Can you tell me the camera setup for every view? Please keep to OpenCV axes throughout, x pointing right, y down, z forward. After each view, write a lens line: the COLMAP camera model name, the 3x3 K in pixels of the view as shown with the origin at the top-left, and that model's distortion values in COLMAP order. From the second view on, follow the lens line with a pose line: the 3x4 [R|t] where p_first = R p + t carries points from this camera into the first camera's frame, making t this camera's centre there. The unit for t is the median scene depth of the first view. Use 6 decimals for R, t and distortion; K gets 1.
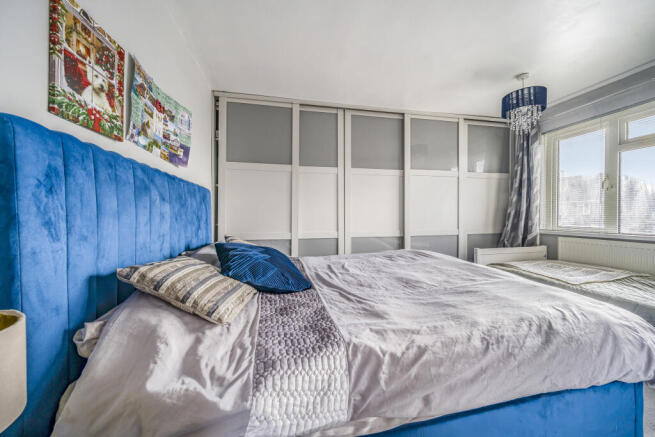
lens RADIAL K [[227.2, 0, 329.7], [0, 227.2, 214.9], [0, 0, 1]] dist [-0.002164, -0.000769]
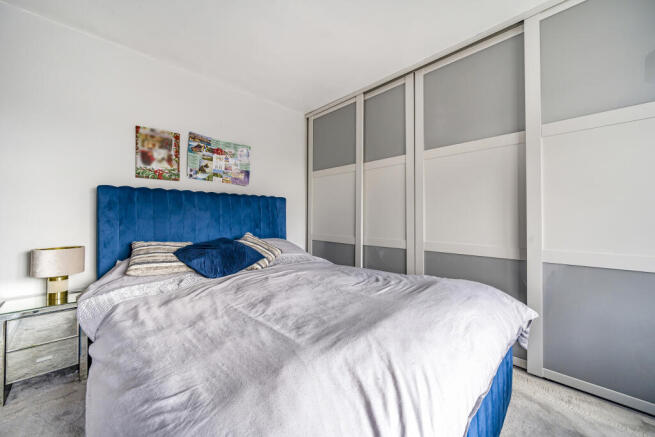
lens RADIAL K [[248.5, 0, 321.2], [0, 248.5, 215.3], [0, 0, 1]] dist [0.000366, -0.000051]
pose [[0.533360, -0.005357, -0.845871, 0.971456], [-0.001416, 0.999973, -0.007226, -0.004548], [0.845887, 0.005052, 0.533338, 0.553650]]
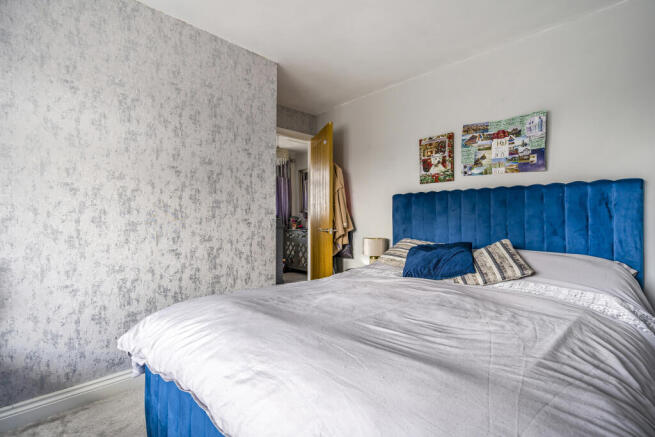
lens RADIAL K [[301.7, 0, 324.7], [0, 301.7, 218.0], [0, 0, 1]] dist [0.005074, 0.000267]
pose [[-0.847057, -0.002098, -0.531498, 0.841646], [-0.002774, 0.999996, 0.000473, -0.002092], [0.531495, 0.001875, -0.847059, 1.603859]]
